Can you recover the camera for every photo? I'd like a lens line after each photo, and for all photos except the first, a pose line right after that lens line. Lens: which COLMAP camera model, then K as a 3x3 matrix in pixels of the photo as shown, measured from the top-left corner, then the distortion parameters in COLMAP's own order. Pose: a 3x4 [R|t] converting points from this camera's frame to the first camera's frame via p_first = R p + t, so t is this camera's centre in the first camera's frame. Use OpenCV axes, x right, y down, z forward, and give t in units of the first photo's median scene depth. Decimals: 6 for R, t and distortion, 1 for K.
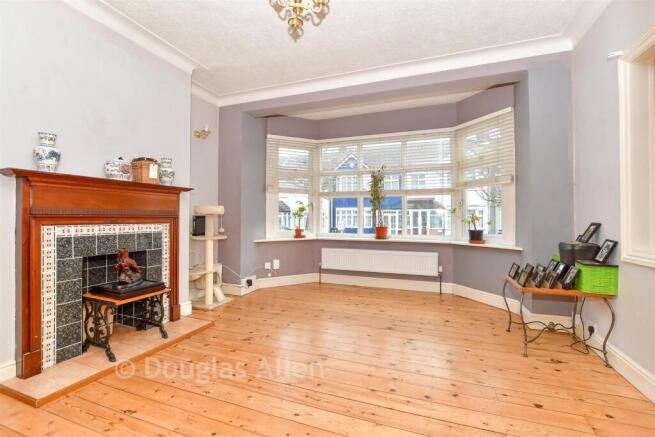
lens RADIAL K [[299.9, 0, 329.5], [0, 299.9, 218.8], [0, 0, 1]] dist [-0.002932, -0.000268]
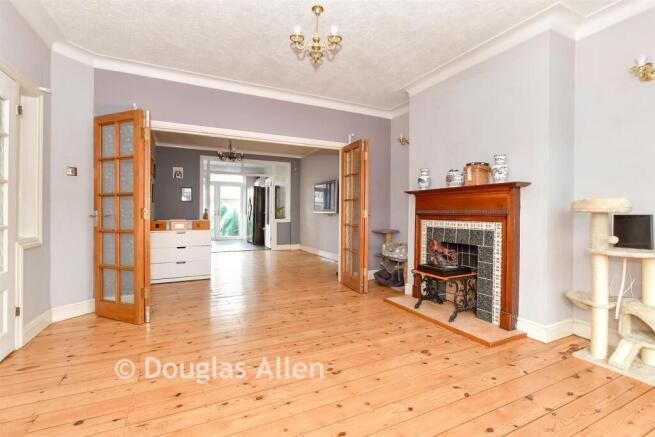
lens RADIAL K [[299.9, 0, 349.8], [0, 299.9, 208.9], [0, 0, 1]] dist [-0.002932, -0.000268]
pose [[-0.637590, -0.013134, -0.770264, 0.613028], [-0.007880, 0.999914, -0.010527, -0.017023], [0.770336, -0.000642, -0.637638, 1.507699]]
